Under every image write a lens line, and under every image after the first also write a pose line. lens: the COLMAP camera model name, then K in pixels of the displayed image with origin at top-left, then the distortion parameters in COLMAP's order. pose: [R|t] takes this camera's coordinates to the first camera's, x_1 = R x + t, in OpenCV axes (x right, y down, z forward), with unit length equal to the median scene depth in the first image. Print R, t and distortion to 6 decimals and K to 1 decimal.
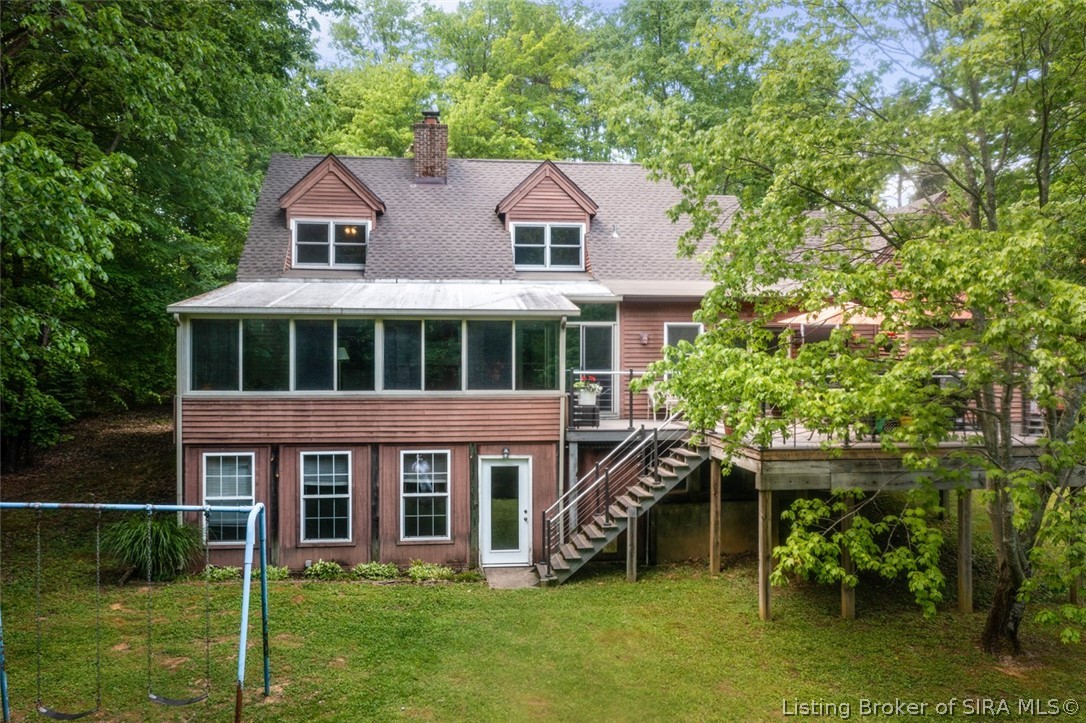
lens RADIAL K [[877.1, 0, 544.2], [0, 877.1, 331.8], [0, 0, 1]] dist [-0.011524, 0.004519]
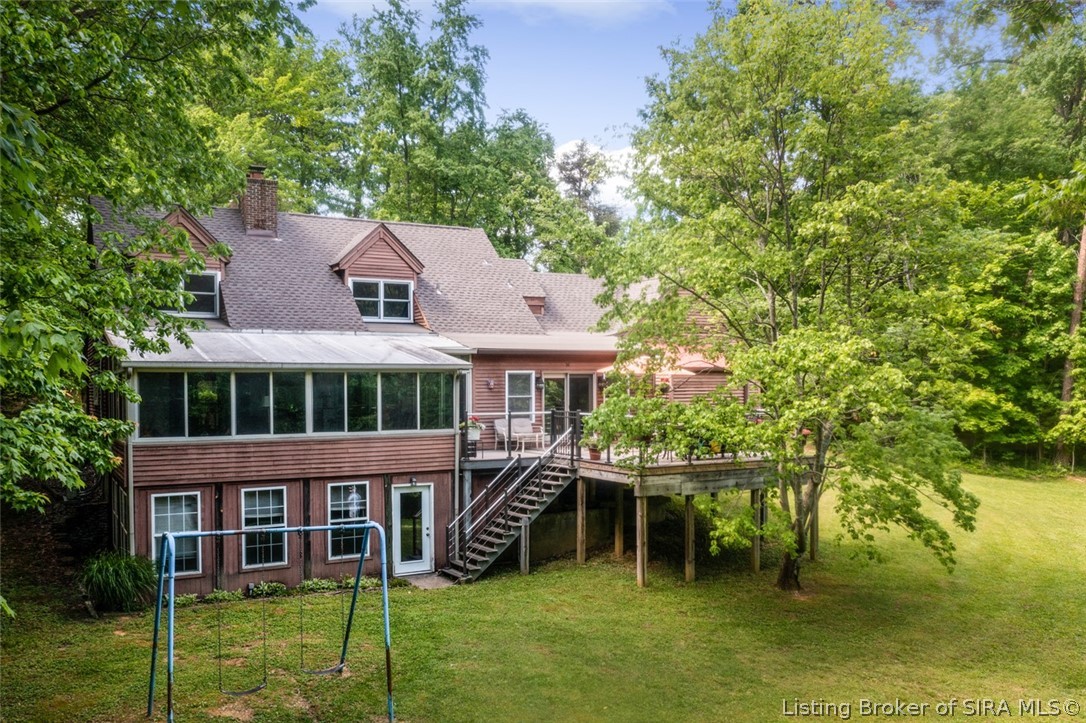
lens RADIAL K [[906.1, 0, 546.7], [0, 906.1, 388.4], [0, 0, 1]] dist [-0.008104, -0.002350]
pose [[0.919608, -0.007494, 0.392766, -0.371888], [-0.005138, 0.999503, 0.031099, -0.031109], [-0.392804, -0.030617, 0.919112, -0.224902]]
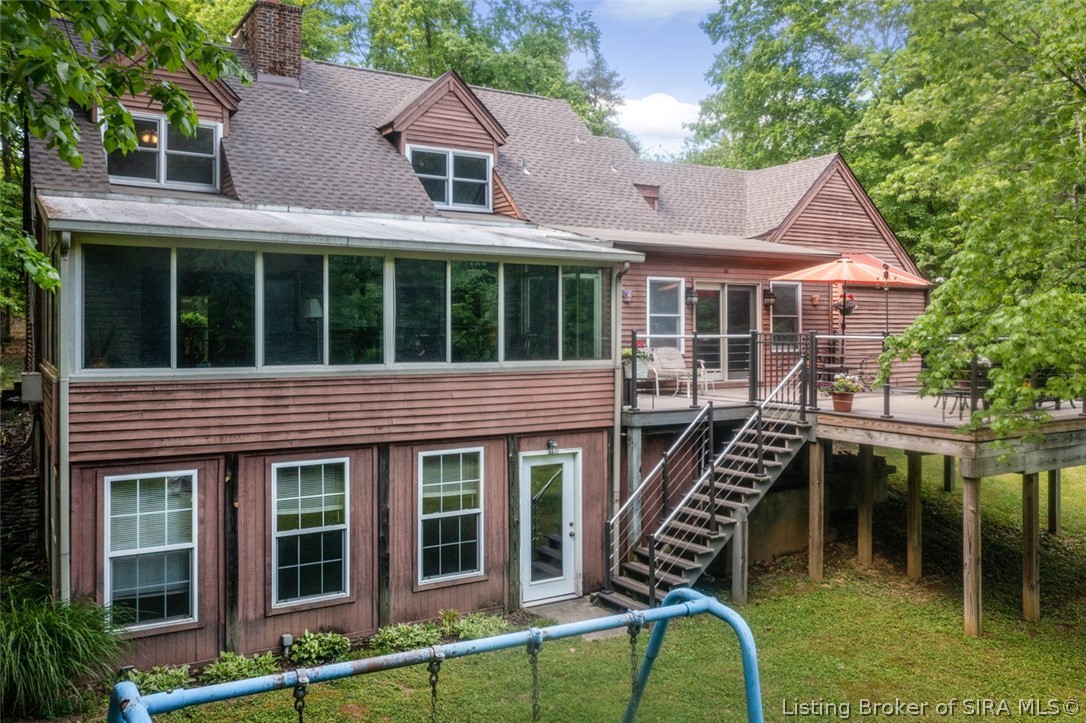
lens RADIAL K [[880.9, 0, 544.4], [0, 880.9, 314.8], [0, 0, 1]] dist [-0.007143, -0.003359]
pose [[0.904868, 0.008313, 0.425612, -0.368524], [-0.014924, 0.999814, 0.012202, 0.020020], [-0.425431, -0.017393, 0.904824, 0.347977]]
